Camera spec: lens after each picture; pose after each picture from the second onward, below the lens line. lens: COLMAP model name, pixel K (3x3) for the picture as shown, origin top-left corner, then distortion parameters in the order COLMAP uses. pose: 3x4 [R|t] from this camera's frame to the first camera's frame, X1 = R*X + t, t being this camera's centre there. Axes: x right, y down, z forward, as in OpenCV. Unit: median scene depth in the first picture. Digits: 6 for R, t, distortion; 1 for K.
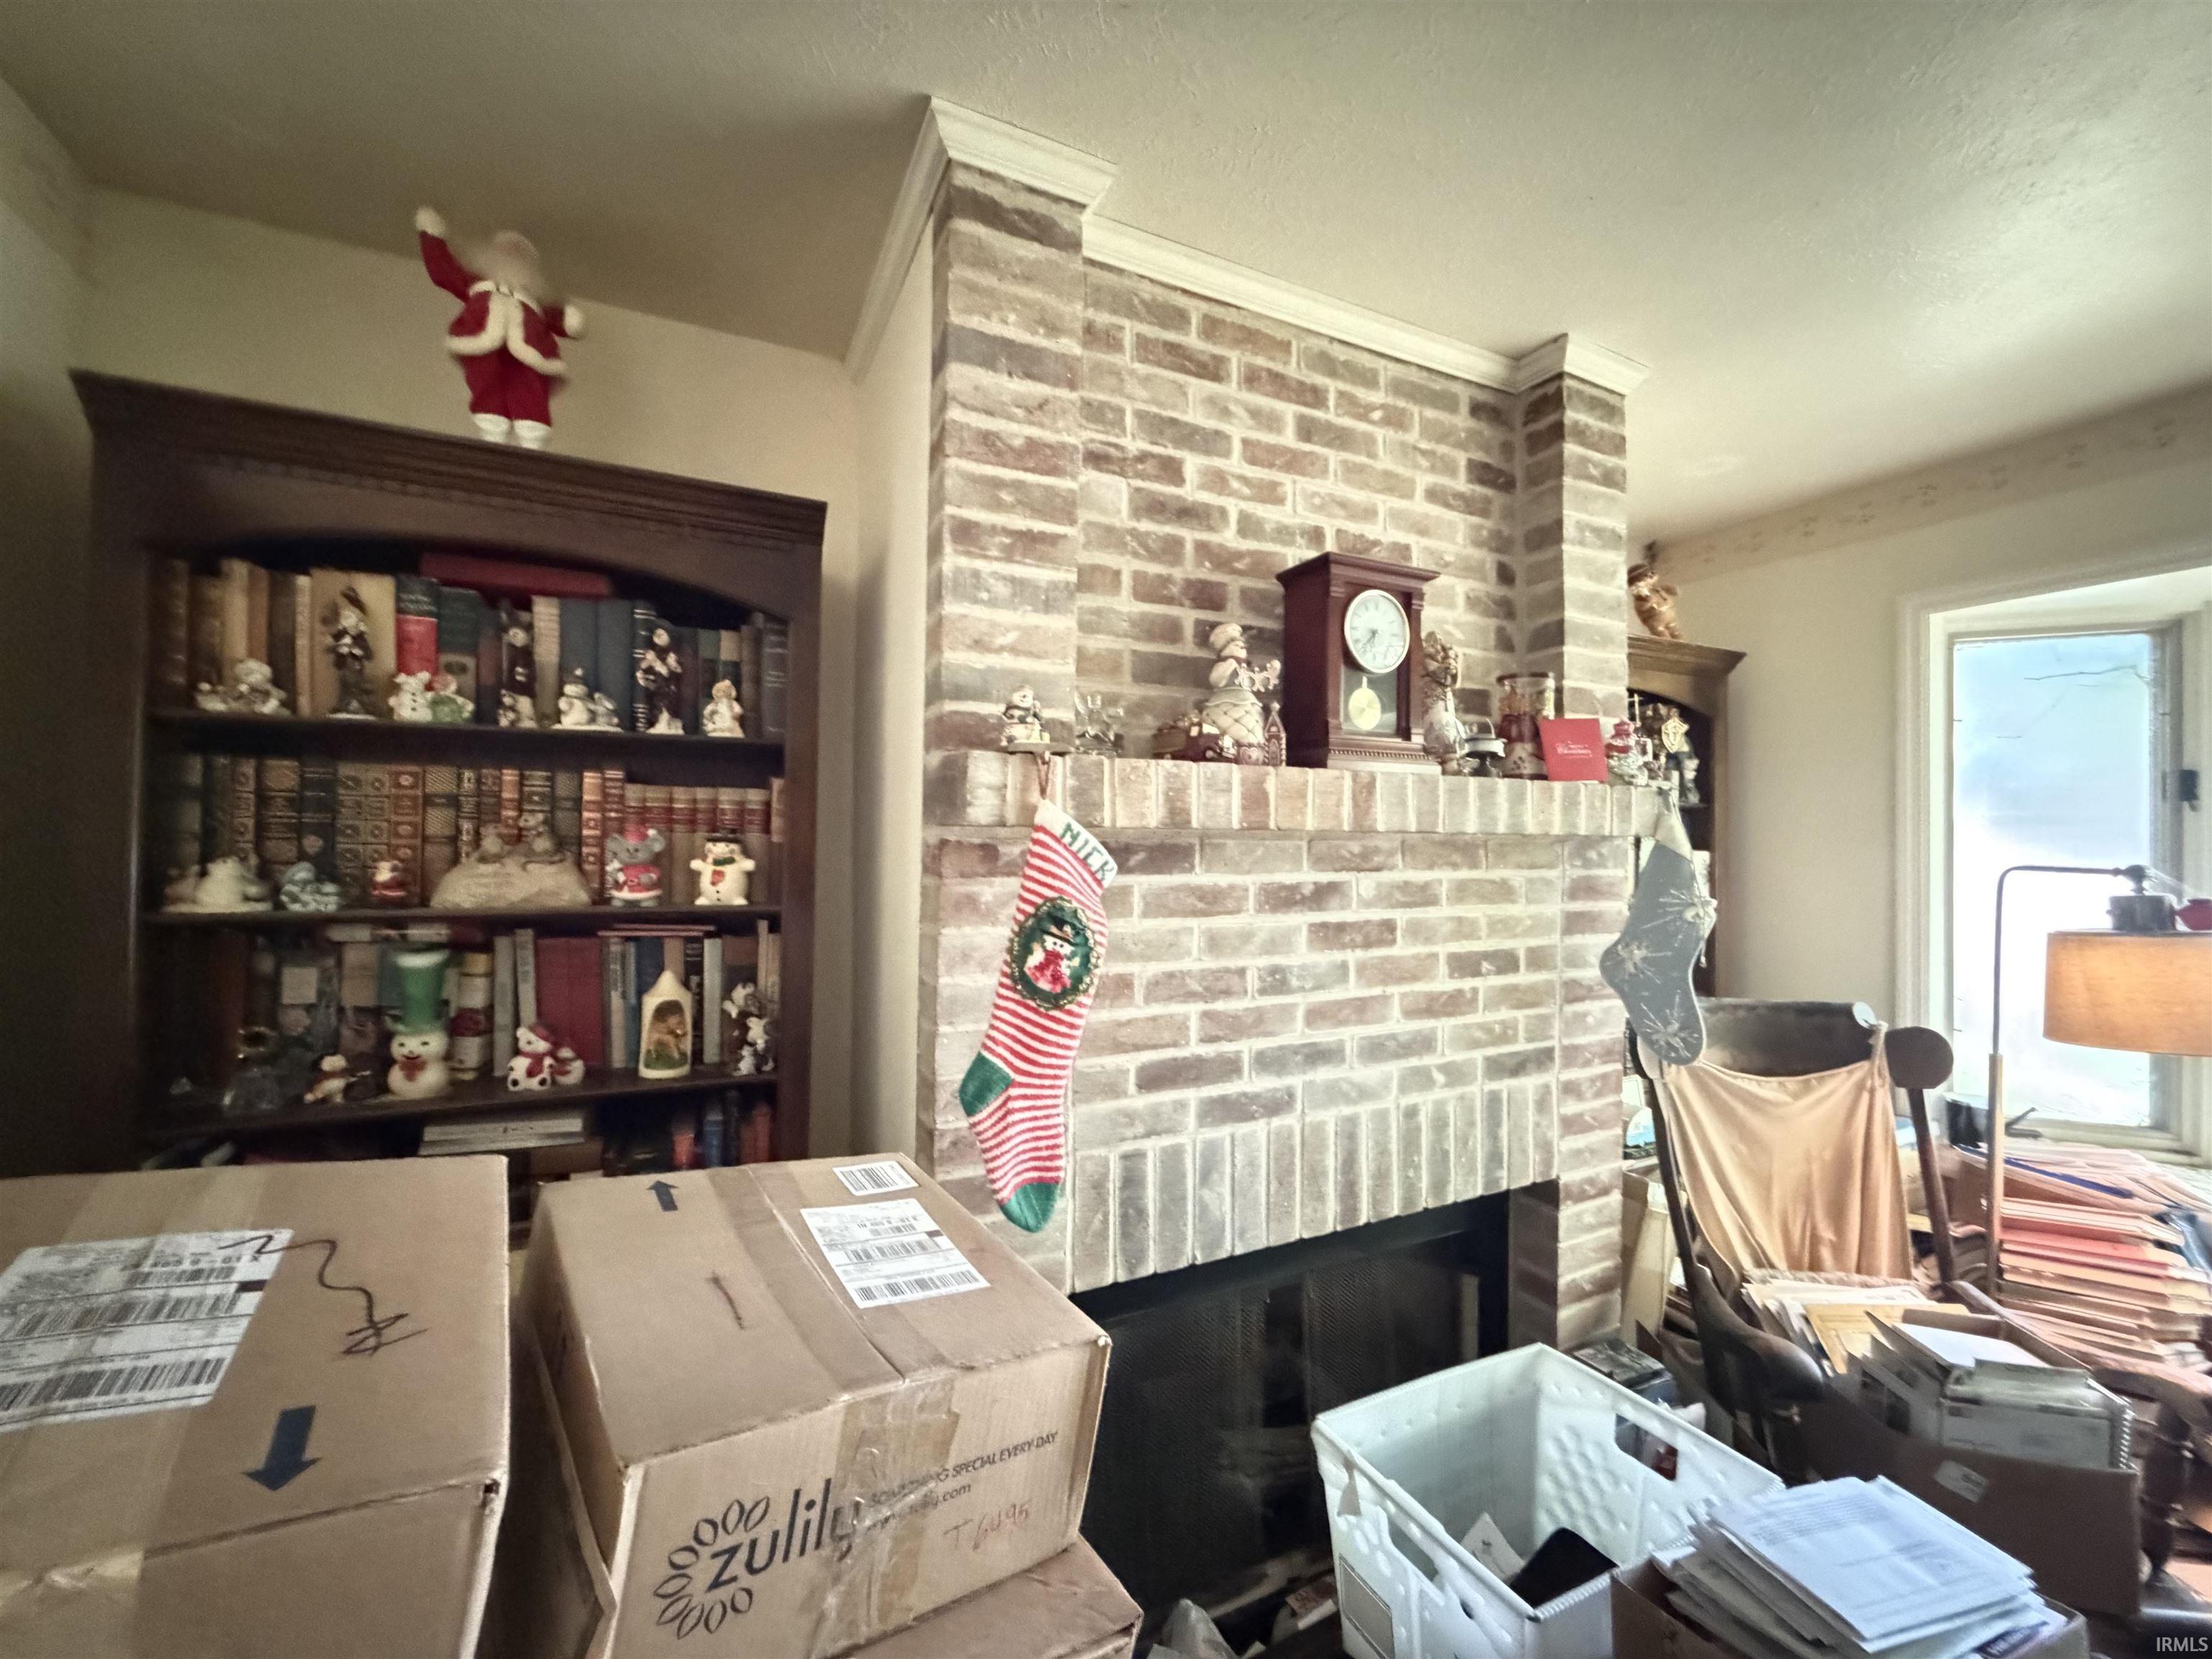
lens RADIAL K [[875.9, 0, 1101.0], [0, 875.9, 830.2], [0, 0, 1]] dist [-0.001032, 0.000261]
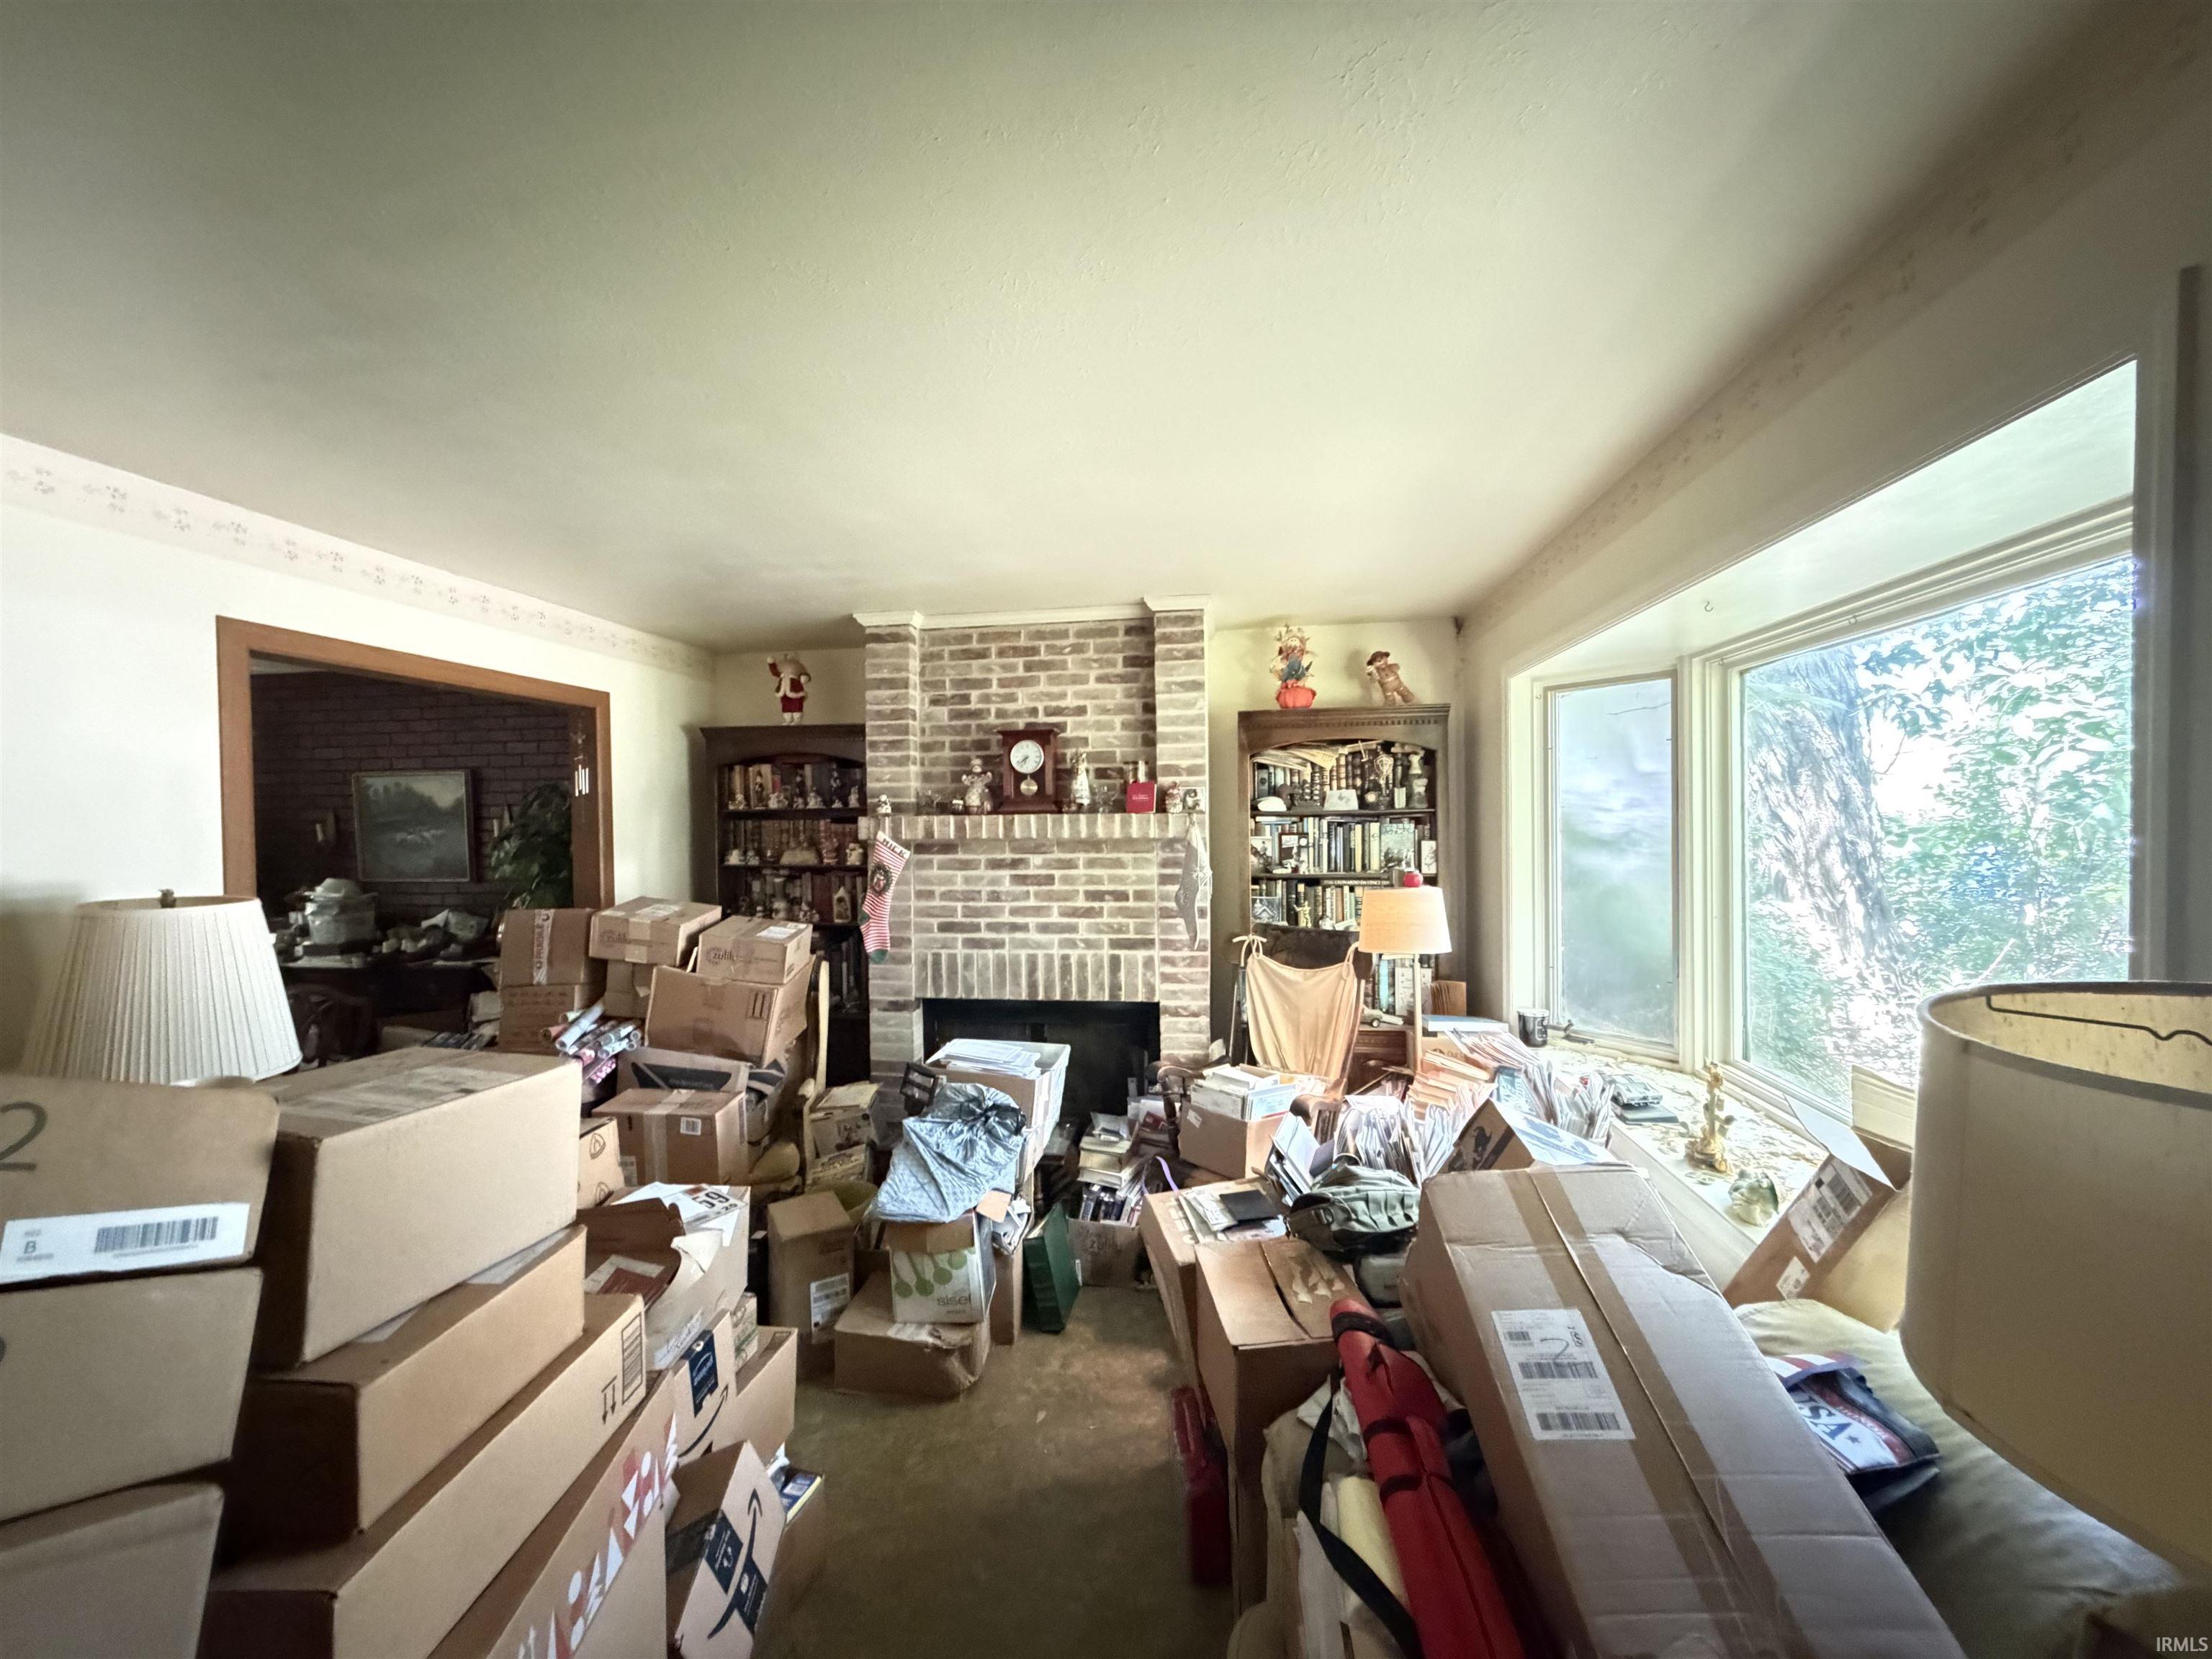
lens RADIAL K [[875.9, 0, 1108.8], [0, 875.9, 830.6], [0, 0, 1]] dist [-0.001032, 0.000261]
pose [[0.824366, -0.012599, -0.565917, 1.895542], [0.023670, 0.999645, 0.012225, -0.043483], [0.565562, -0.023473, 0.824371, -0.907604]]
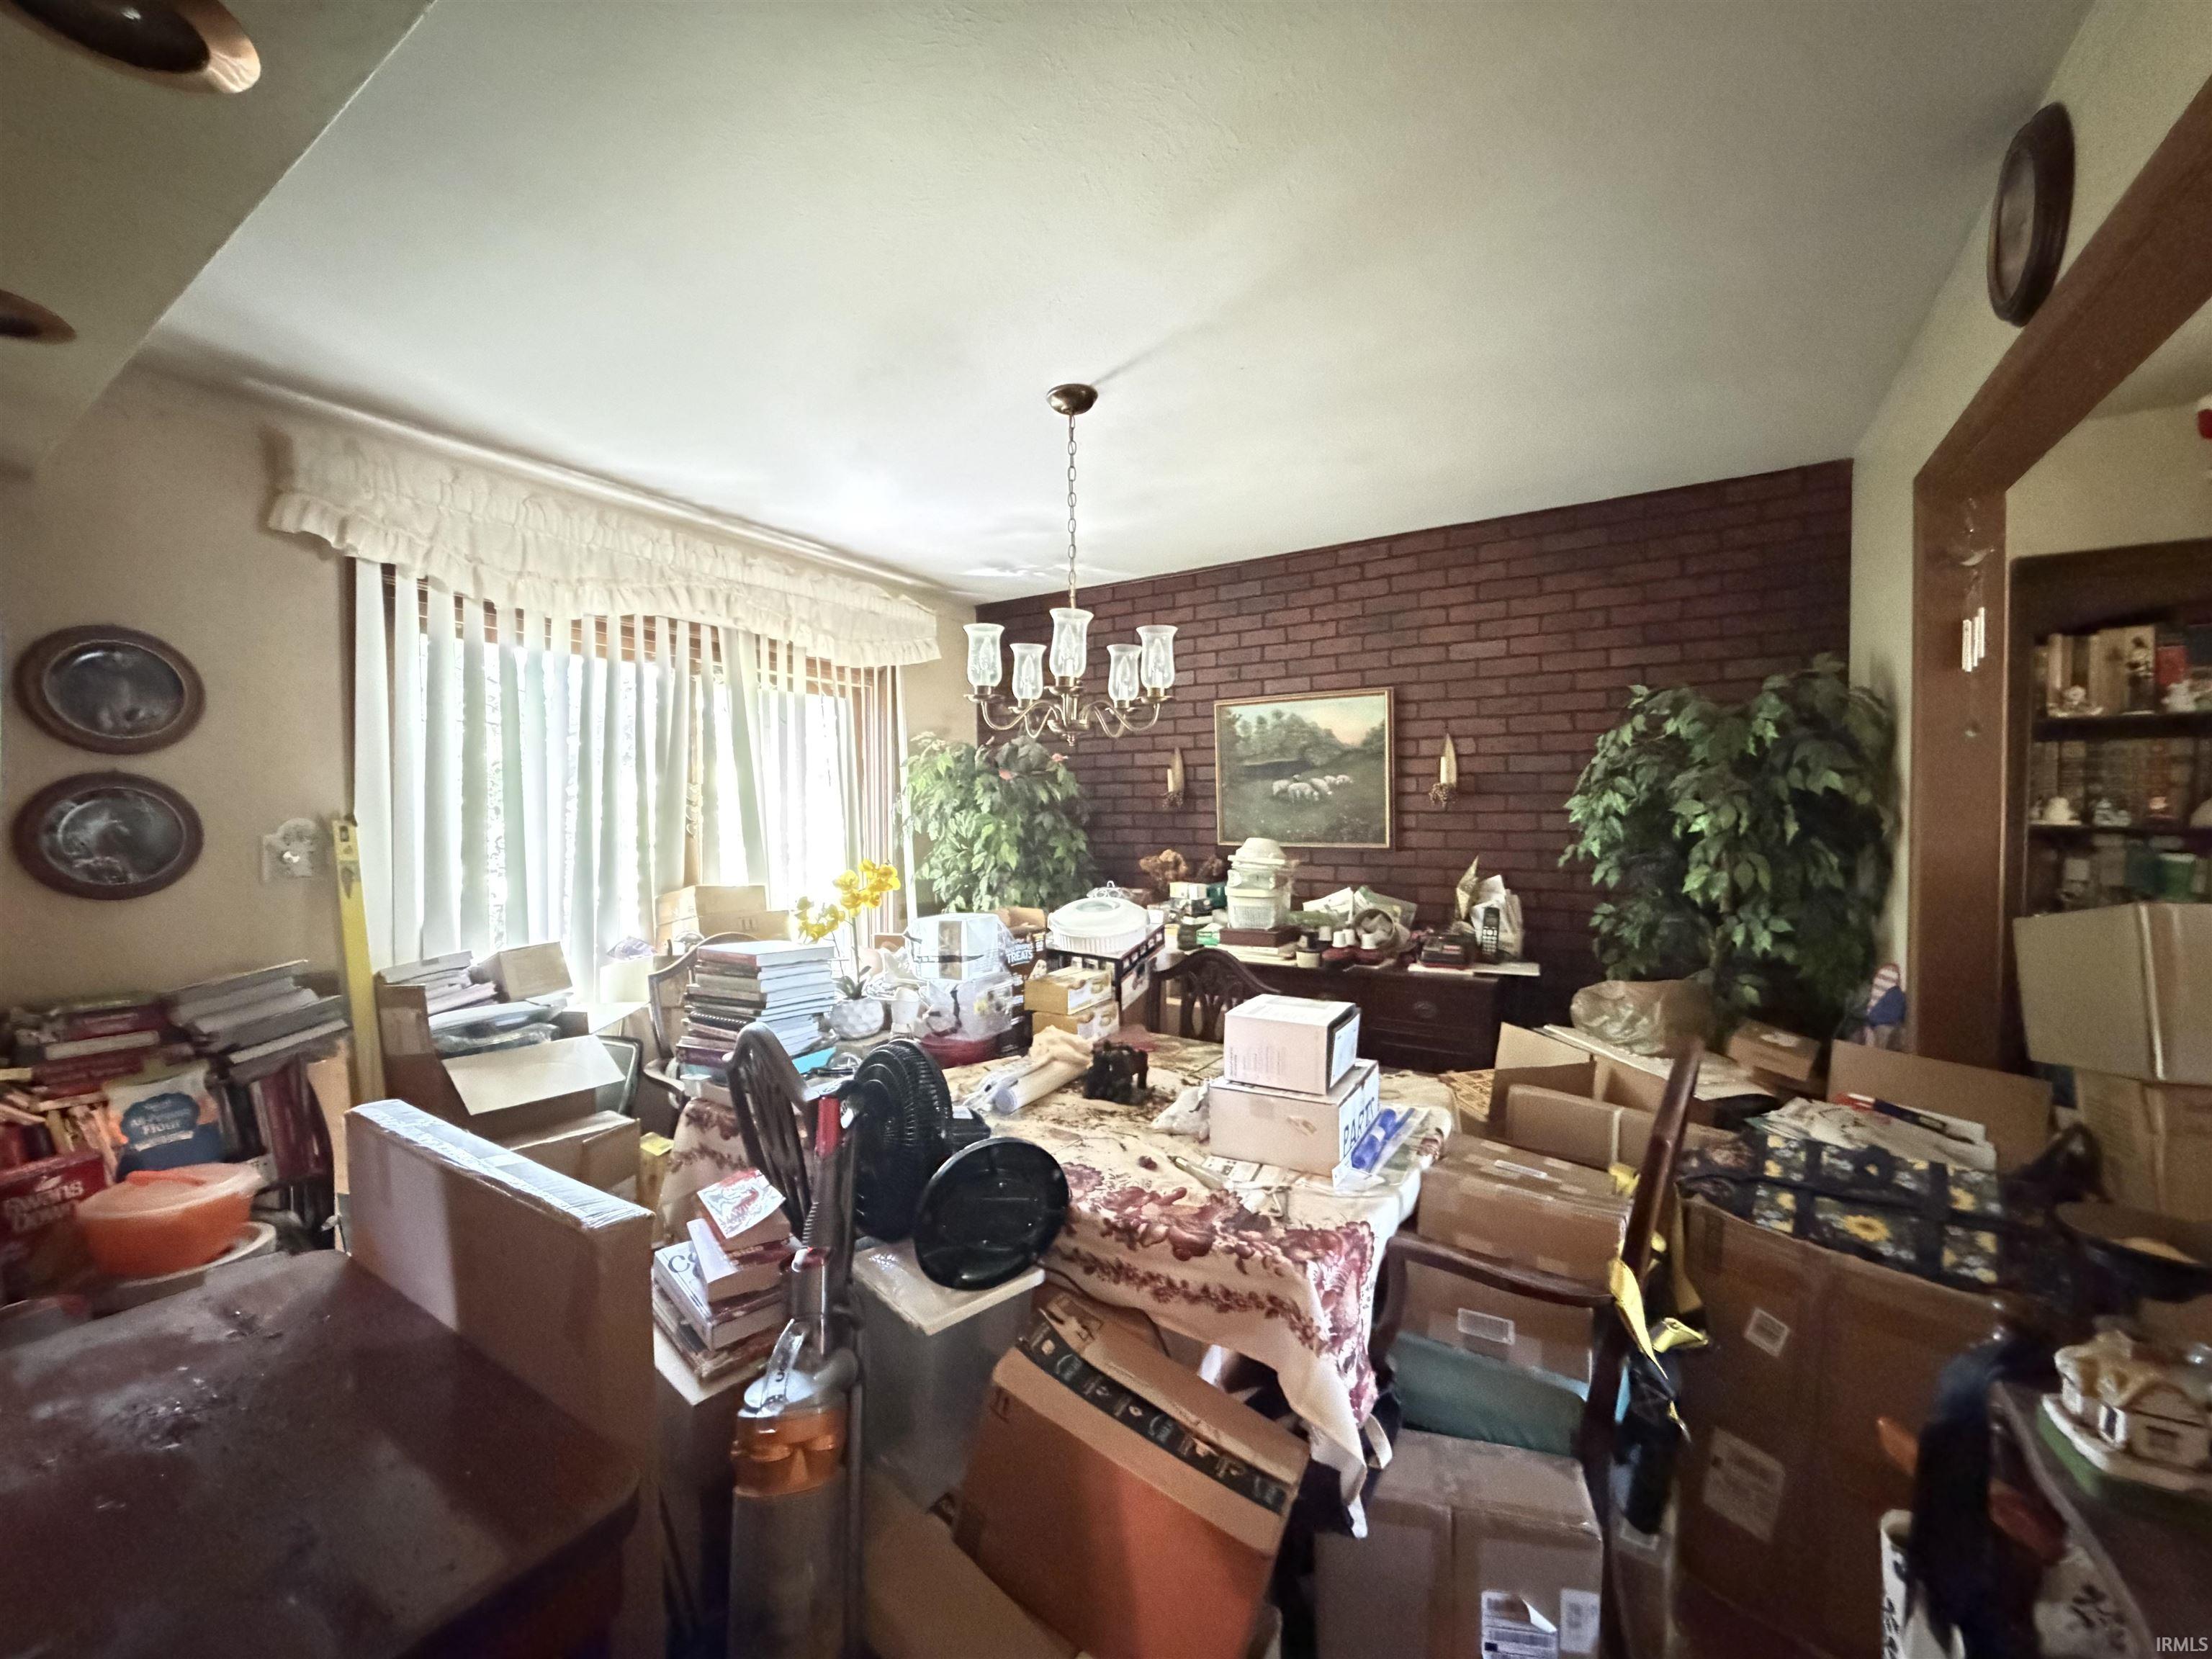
lens RADIAL K [[875.9, 0, 1091.3], [0, 875.9, 837.7], [0, 0, 1]] dist [-0.001032, 0.000261]
pose [[0.519283, 0.012068, -0.854517, -0.389561], [0.015167, 0.999613, 0.023334, 0.037331], [0.854468, -0.025078, 0.518899, -1.409875]]
